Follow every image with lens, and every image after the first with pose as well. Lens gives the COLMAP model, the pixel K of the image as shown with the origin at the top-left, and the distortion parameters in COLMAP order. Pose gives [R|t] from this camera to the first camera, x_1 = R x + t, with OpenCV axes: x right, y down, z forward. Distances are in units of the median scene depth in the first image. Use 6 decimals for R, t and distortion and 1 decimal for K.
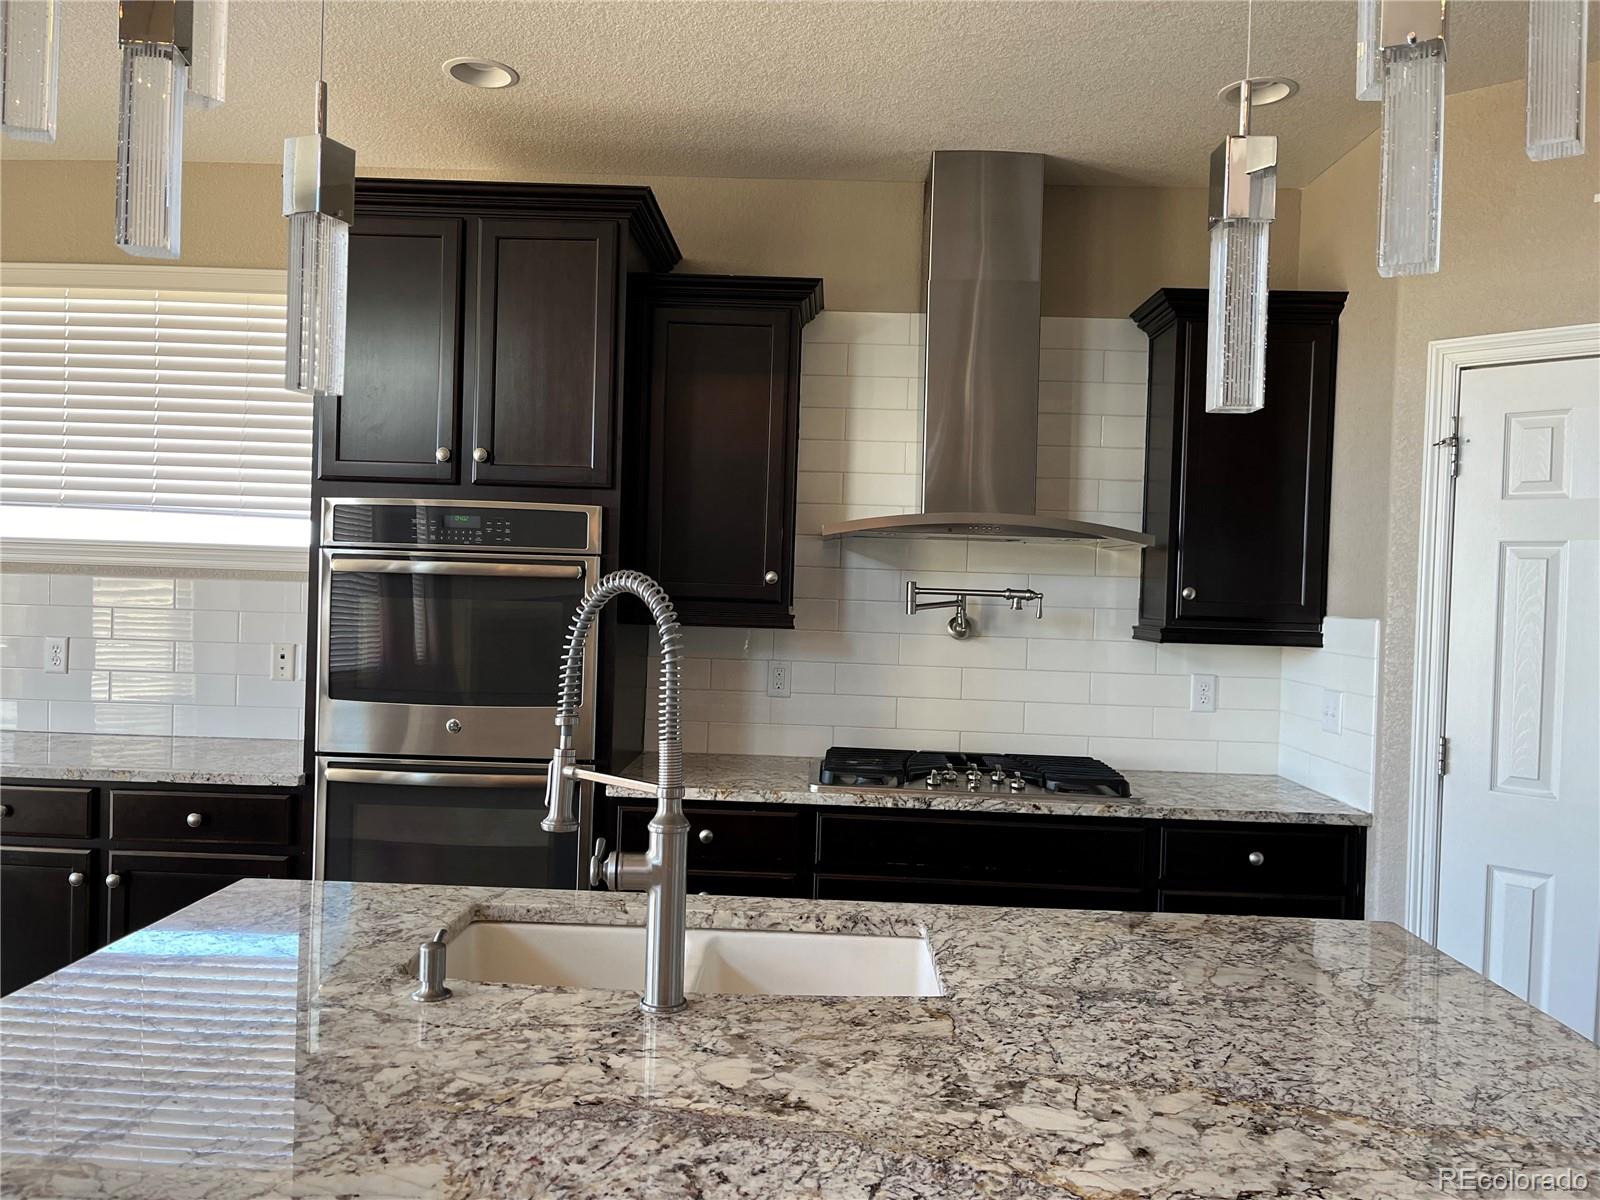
lens RADIAL K [[1192.5, 0, 800.0], [0, 1192.5, 600.0], [0, 0, 1]] dist [0.022811, 0.003145]
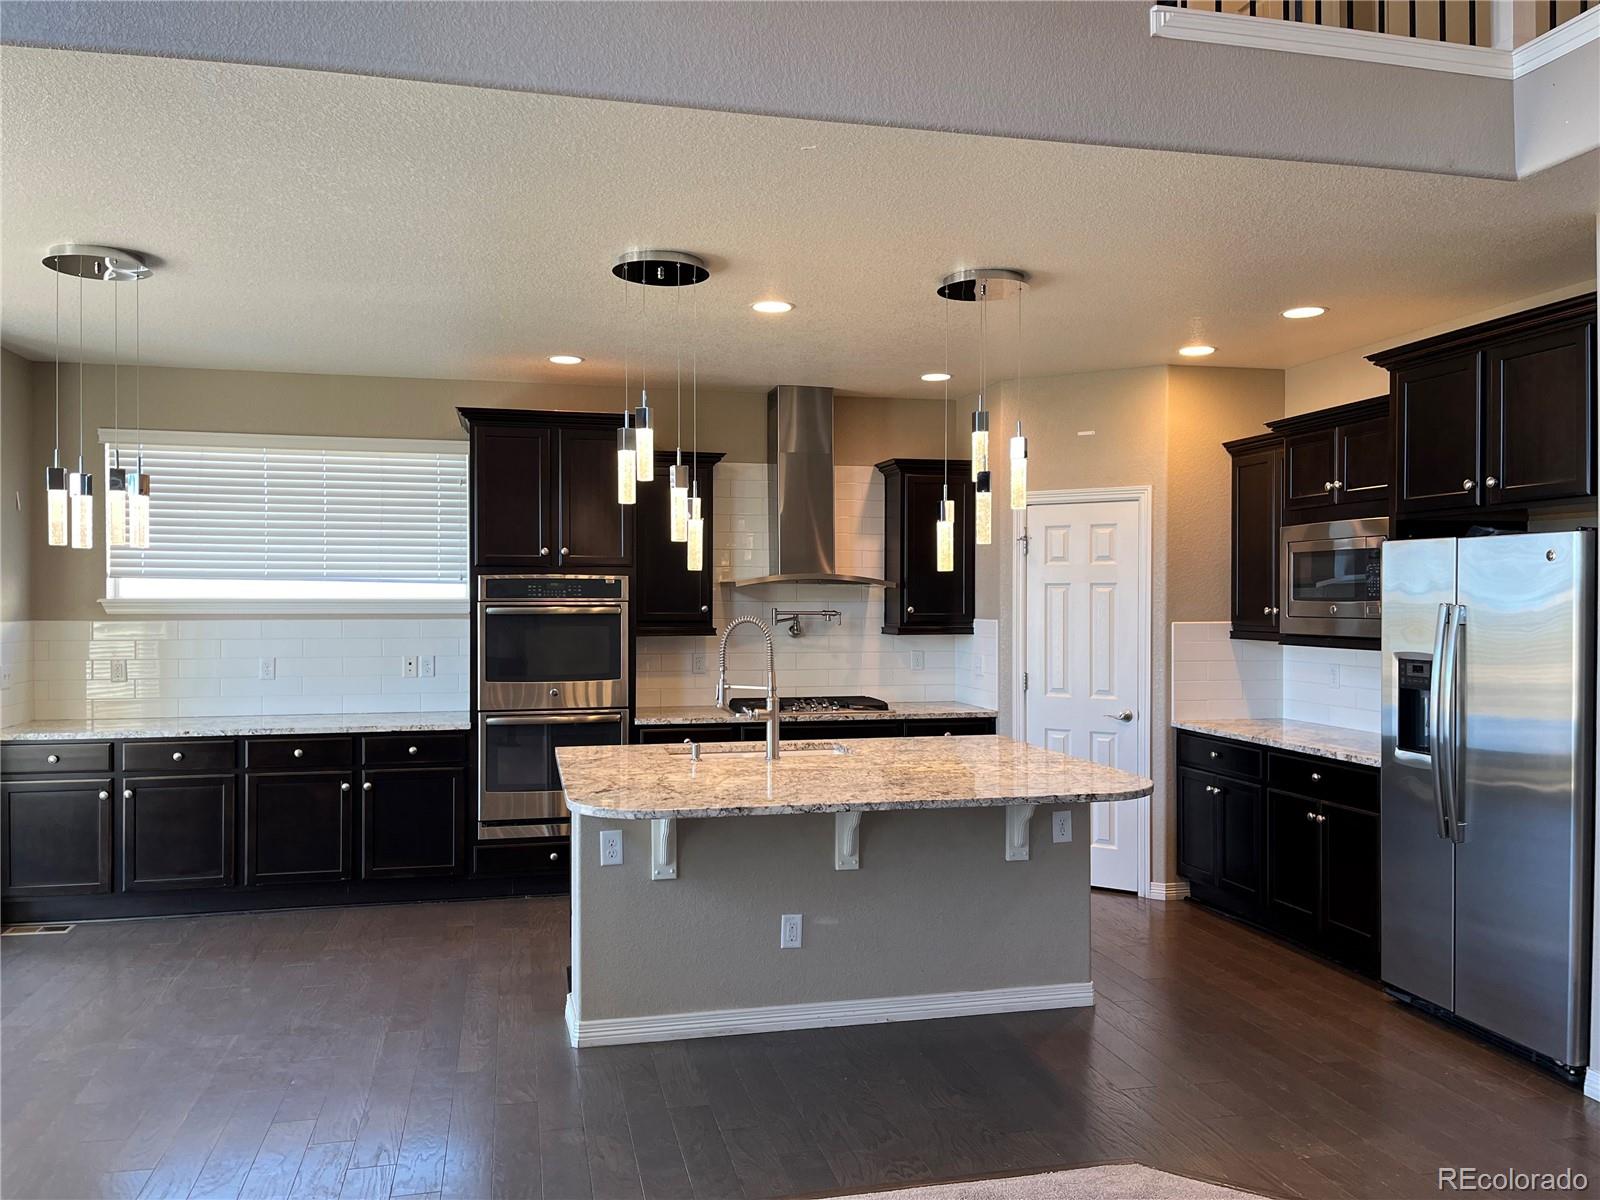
lens RADIAL K [[1229.5, 0, 800.0], [0, 1229.5, 600.0], [0, 0, 1]] dist [-0.002546, -0.006350]
pose [[0.964399, -0.031565, 0.262562, -0.385398], [0.031915, 0.999486, 0.002932, -0.033253], [-0.262520, 0.005553, 0.964911, -0.917045]]
